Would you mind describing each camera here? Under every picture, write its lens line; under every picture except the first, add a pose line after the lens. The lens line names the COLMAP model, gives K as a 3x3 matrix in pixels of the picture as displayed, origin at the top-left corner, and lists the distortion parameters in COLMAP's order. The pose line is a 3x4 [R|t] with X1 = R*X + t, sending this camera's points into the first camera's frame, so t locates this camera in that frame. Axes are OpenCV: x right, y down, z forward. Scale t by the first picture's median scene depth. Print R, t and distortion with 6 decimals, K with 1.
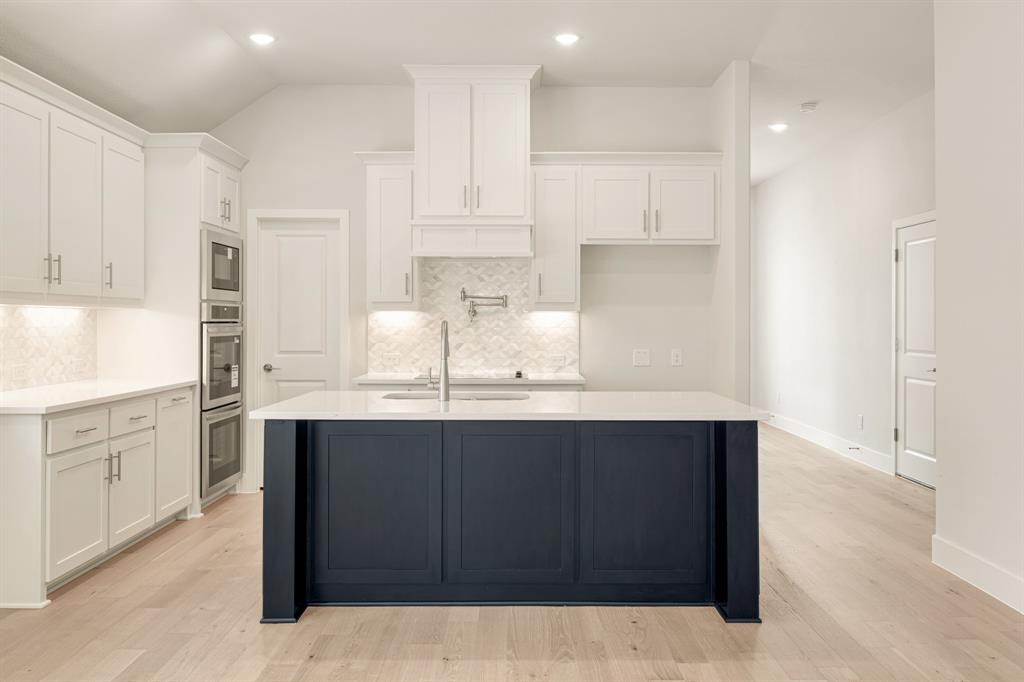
lens RADIAL K [[879.8, 0, 528.0], [0, 879.8, 315.3], [0, 0, 1]] dist [0.002547, -0.004896]
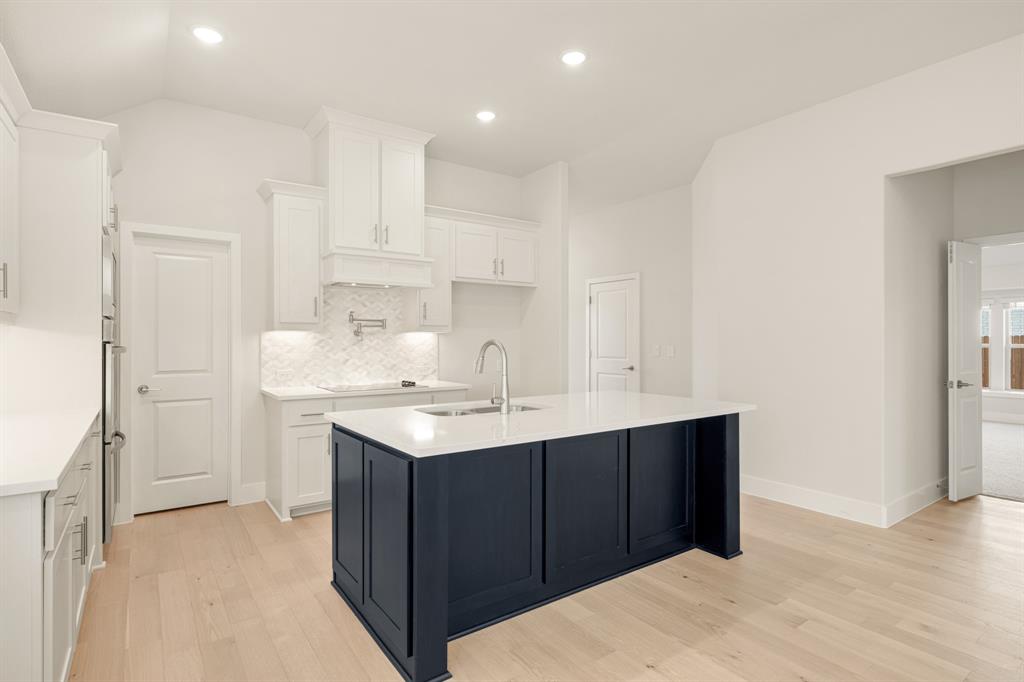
lens RADIAL K [[522.7, 0, 517.1], [0, 522.7, 340.3], [0, 0, 1]] dist [0.001609, -0.000410]
pose [[0.817800, -0.002308, 0.575498, -0.293404], [-0.002153, 0.999973, 0.007071, 0.001323], [-0.575498, -0.007022, 0.817773, 0.300439]]
